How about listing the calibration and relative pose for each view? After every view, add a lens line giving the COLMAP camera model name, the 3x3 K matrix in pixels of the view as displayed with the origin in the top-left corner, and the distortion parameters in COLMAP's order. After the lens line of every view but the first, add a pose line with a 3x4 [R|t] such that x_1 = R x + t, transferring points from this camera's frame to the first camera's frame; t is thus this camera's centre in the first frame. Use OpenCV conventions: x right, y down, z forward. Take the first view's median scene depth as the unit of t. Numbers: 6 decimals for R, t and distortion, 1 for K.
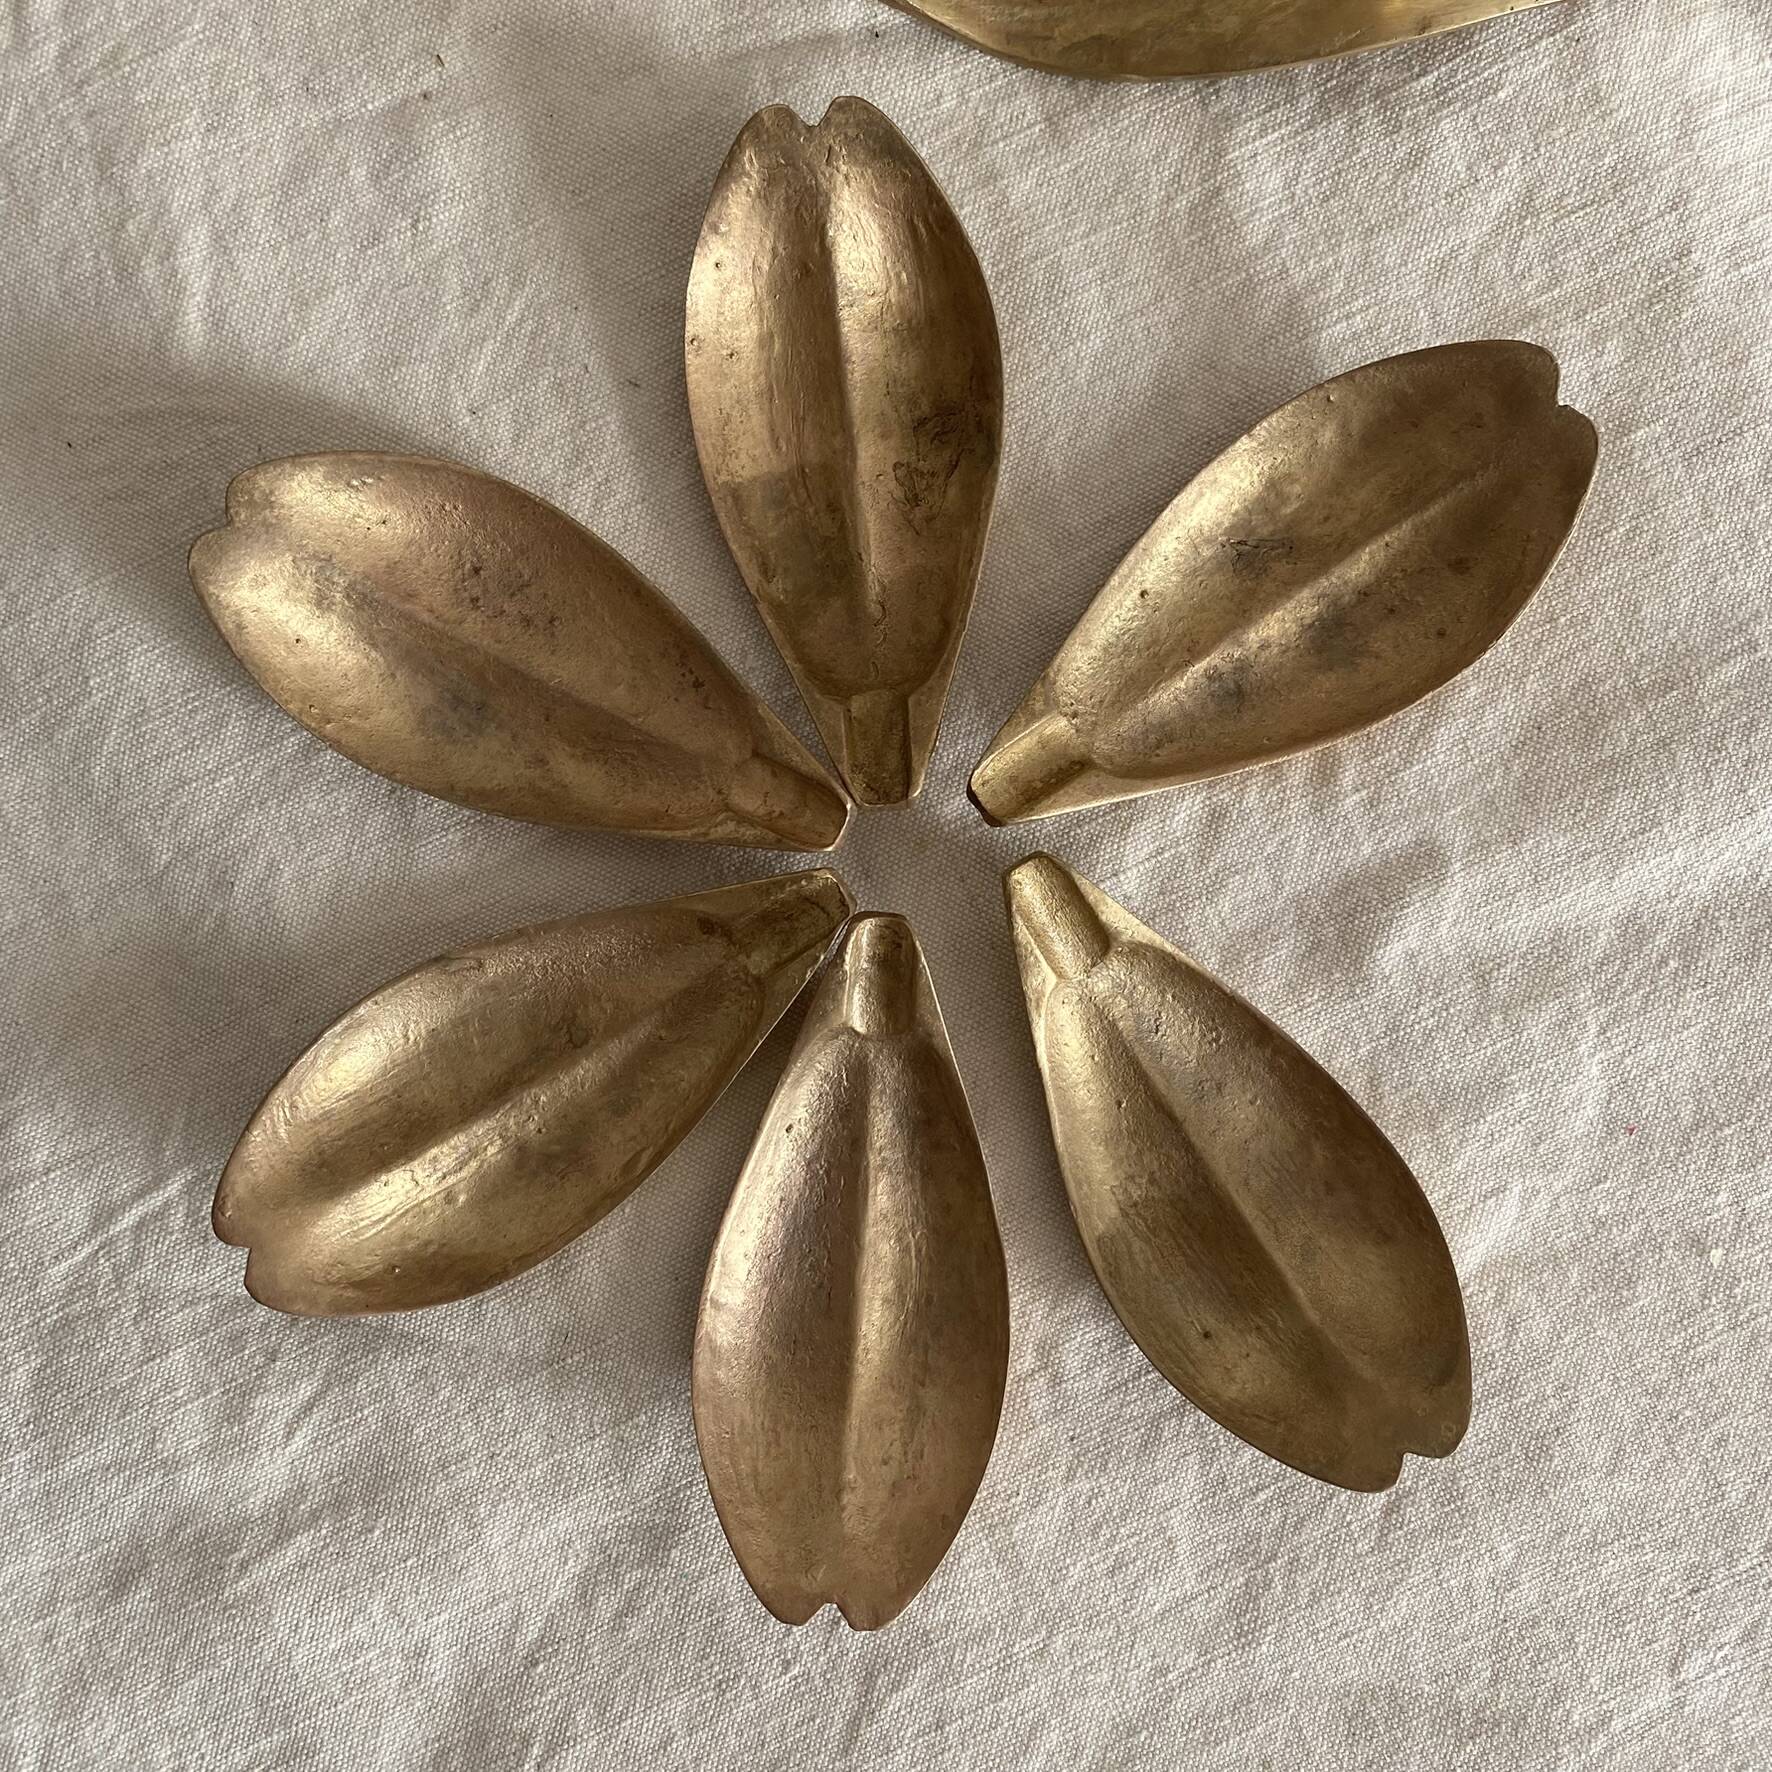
lens RADIAL K [[2292.5, 0, 895.7], [0, 2292.5, 881.2], [0, 0, 1]] dist [0.011140, 0.000000]
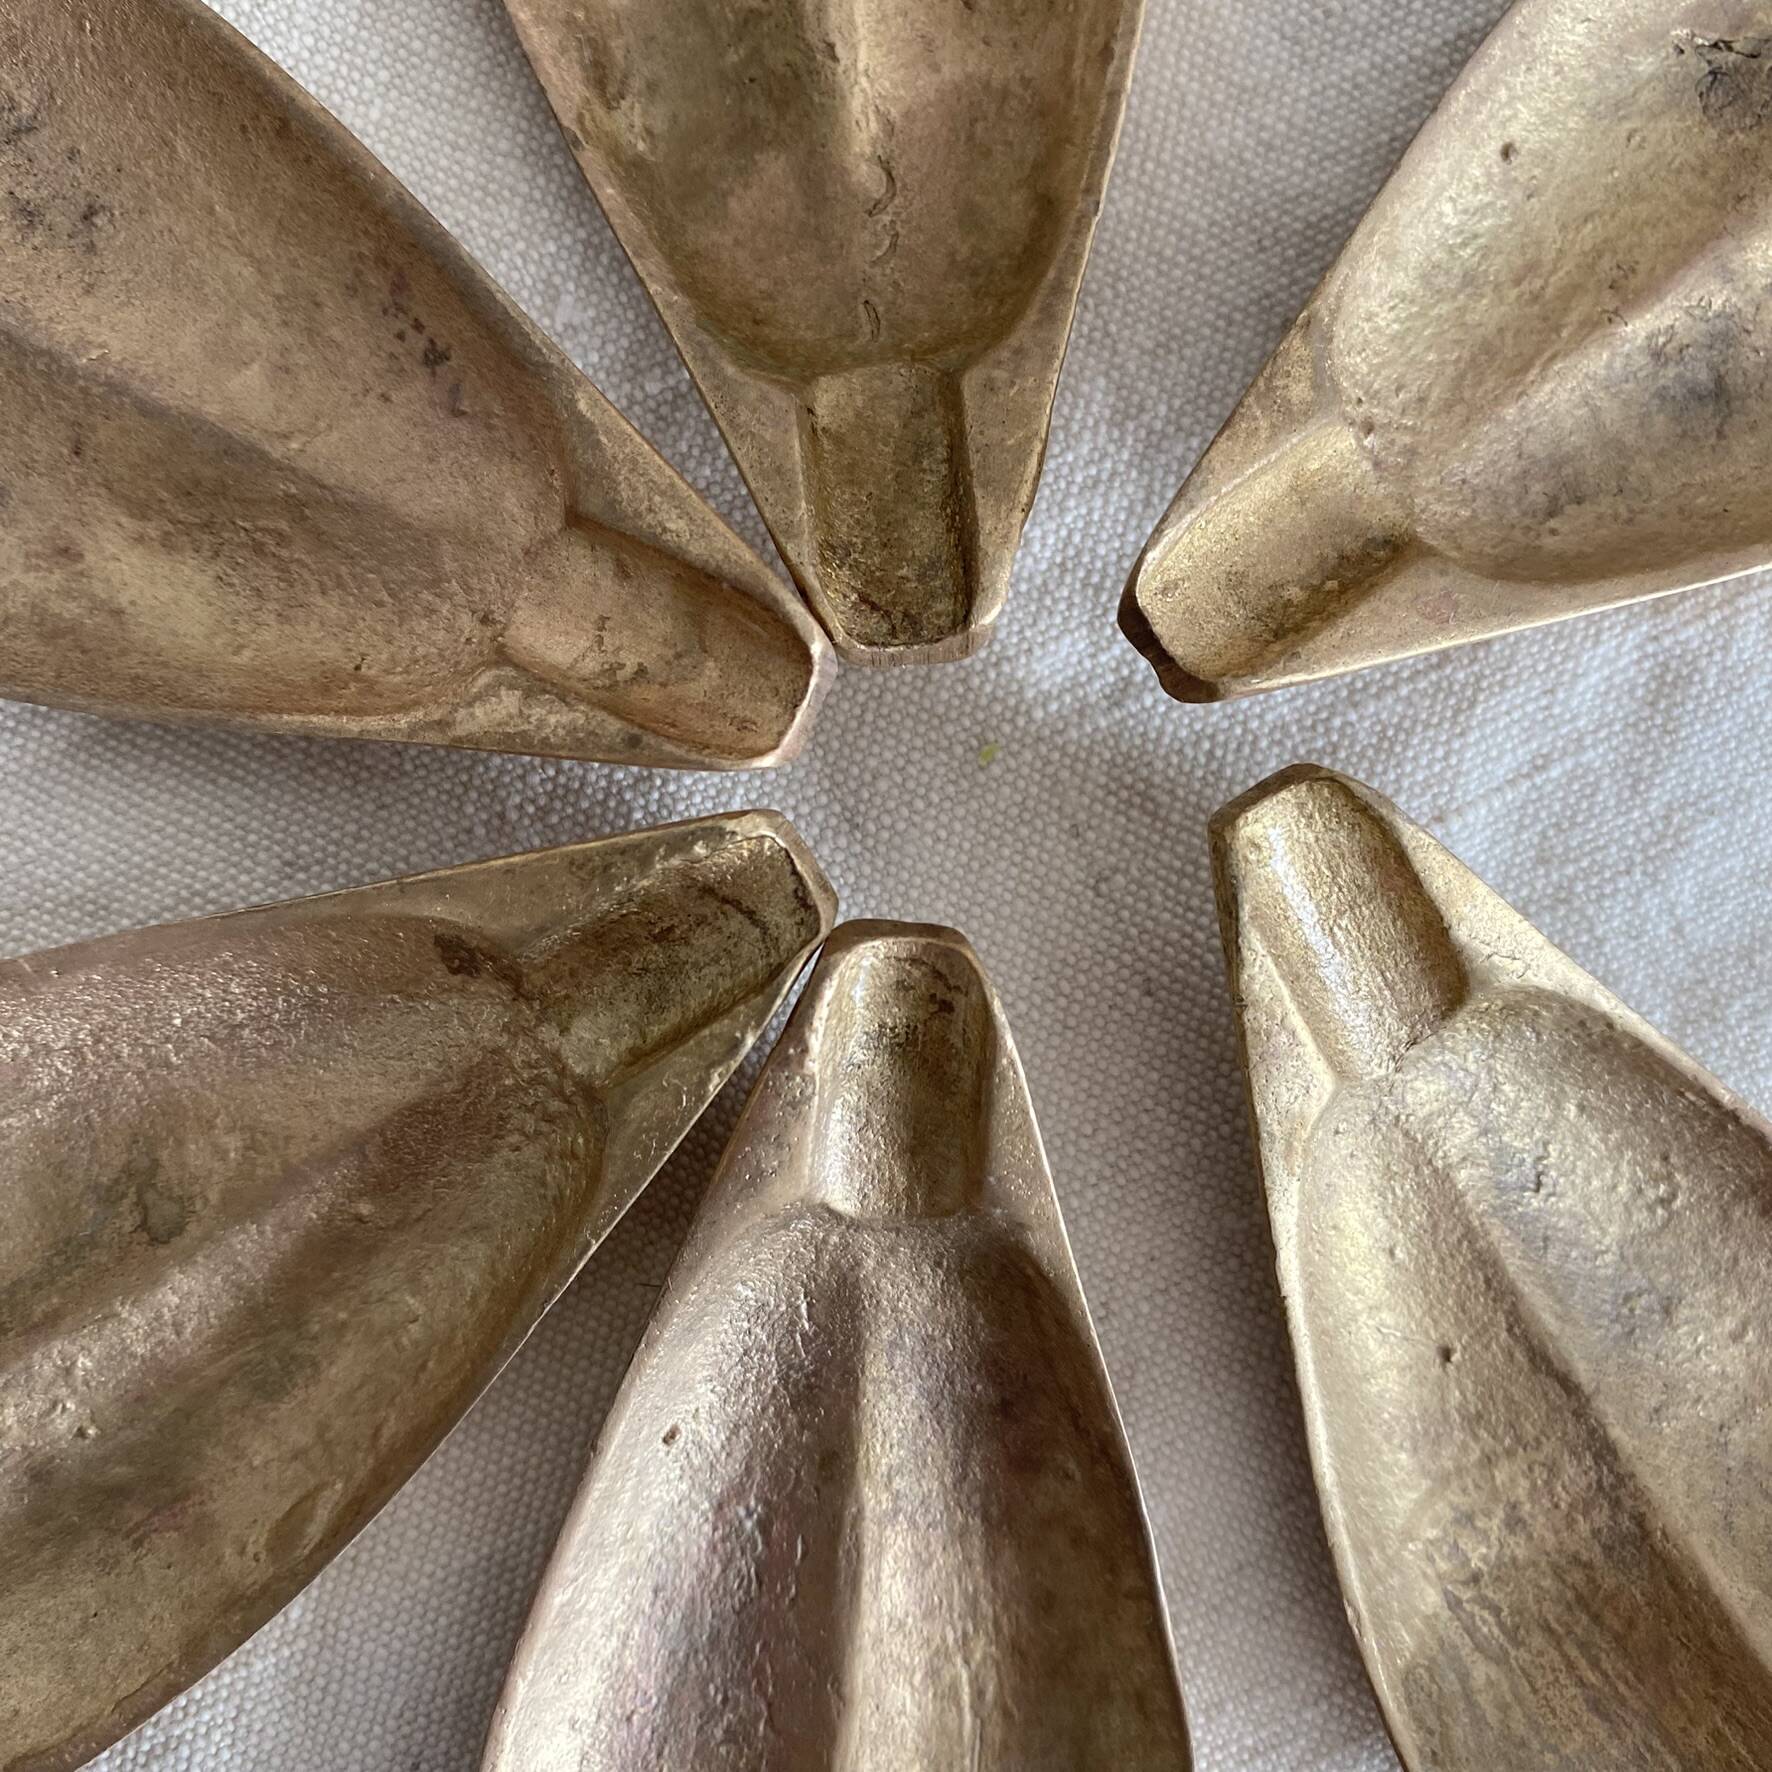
lens RADIAL K [[1828.2, 0, 900.3], [0, 1828.2, 851.6], [0, 0, 1]] dist [-0.021475, 0.000000]
pose [[0.998358, -0.007172, 0.056837, -0.023088], [0.005407, 0.999500, 0.031139, -0.007968], [-0.057032, -0.030780, 0.997898, 0.670353]]
